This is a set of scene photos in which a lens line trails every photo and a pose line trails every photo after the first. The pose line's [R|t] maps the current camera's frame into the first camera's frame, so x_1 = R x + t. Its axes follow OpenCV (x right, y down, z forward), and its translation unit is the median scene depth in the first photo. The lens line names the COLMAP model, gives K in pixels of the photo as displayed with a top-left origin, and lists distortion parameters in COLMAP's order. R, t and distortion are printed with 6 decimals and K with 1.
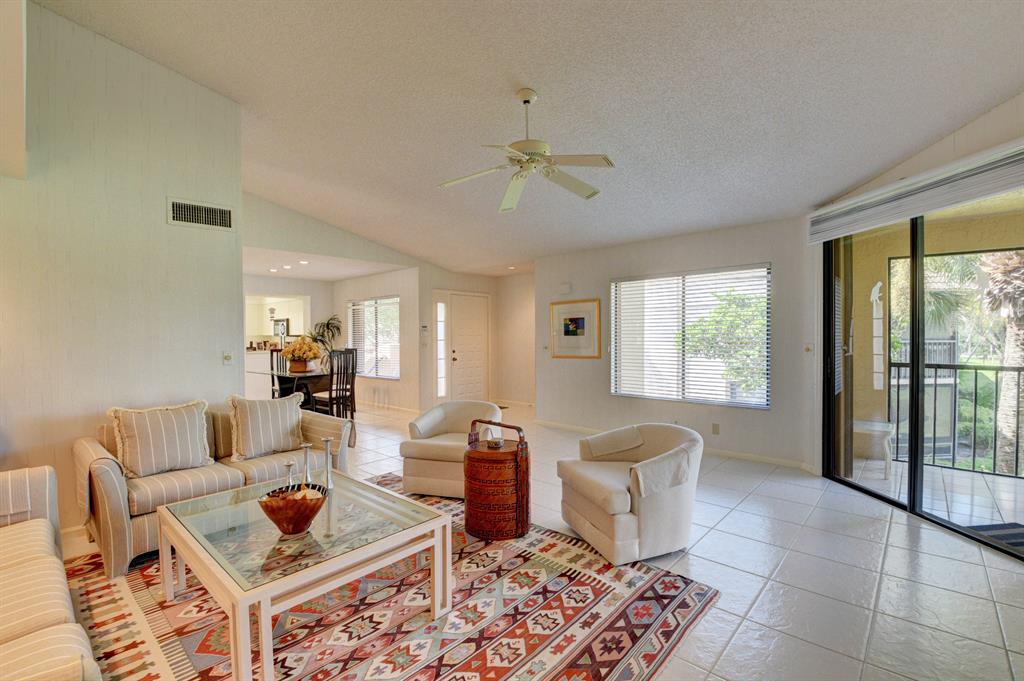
lens RADIAL K [[450.1, 0, 510.6], [0, 450.1, 341.0], [0, 0, 1]] dist [0.017423, -0.025472]
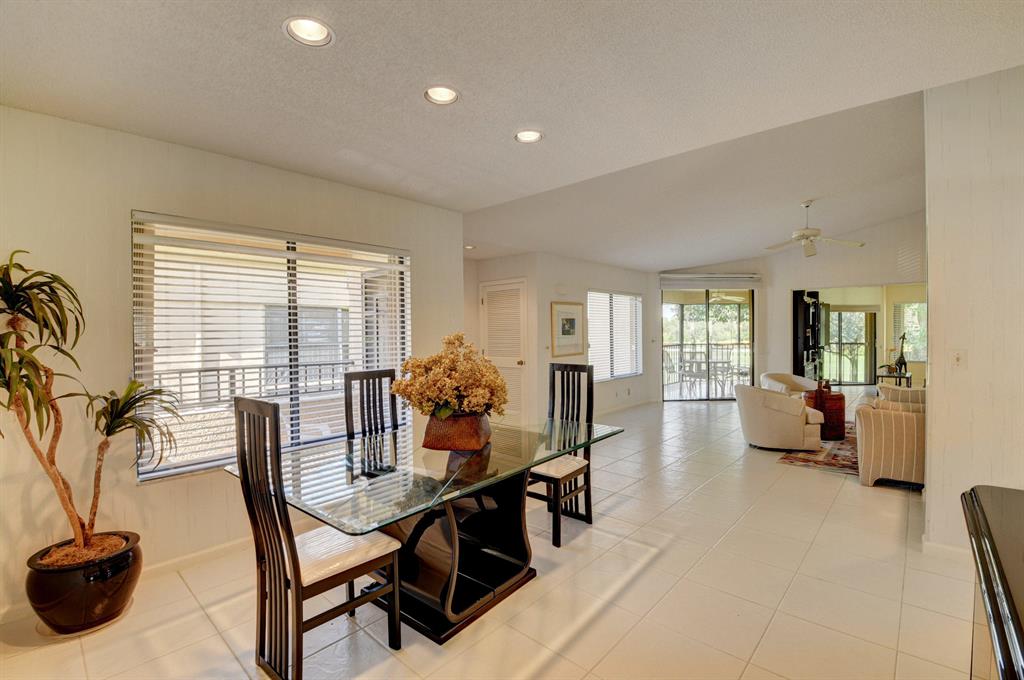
lens RADIAL K [[453.1, 0, 505.5], [0, 453.1, 342.0], [0, 0, 1]] dist [0.018088, -0.037446]
pose [[0.002247, -0.009798, 0.999949, -1.039354], [0.025595, 0.999625, 0.009737, -0.010722], [-0.999670, 0.025572, 0.002497, 1.275083]]
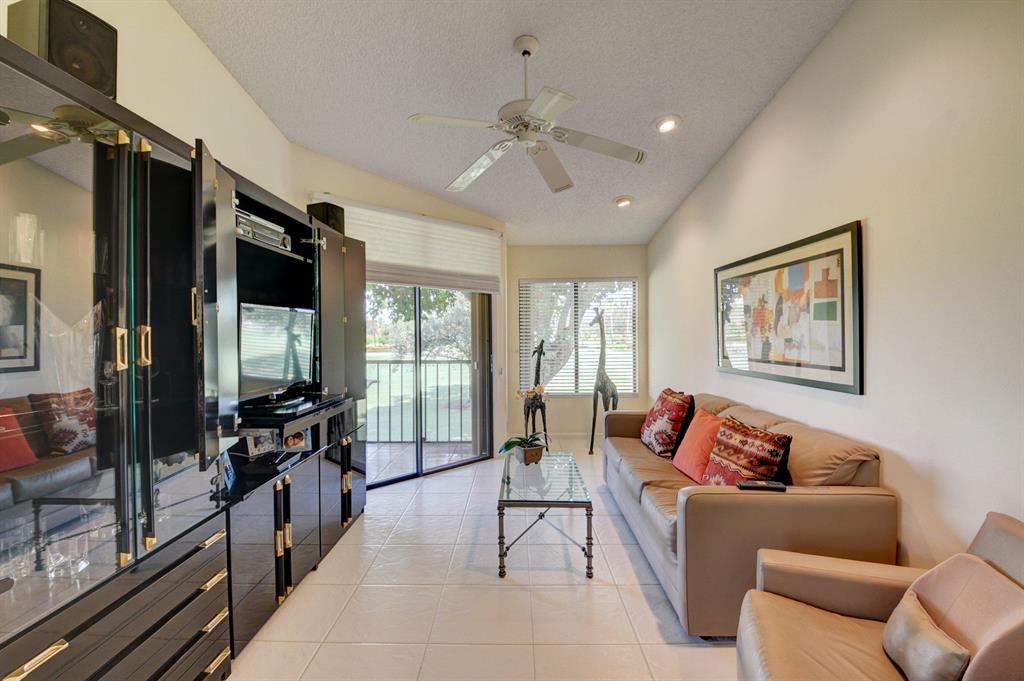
lens RADIAL K [[448.2, 0, 512.0], [0, 448.2, 340.5], [0, 0, 1]] dist [0.016526, -0.030710]
pose [[-0.676361, 0.000938, 0.736570, 0.253510], [0.020232, 0.999646, 0.017306, -0.002696], [-0.736293, 0.026607, -0.676140, 0.230223]]
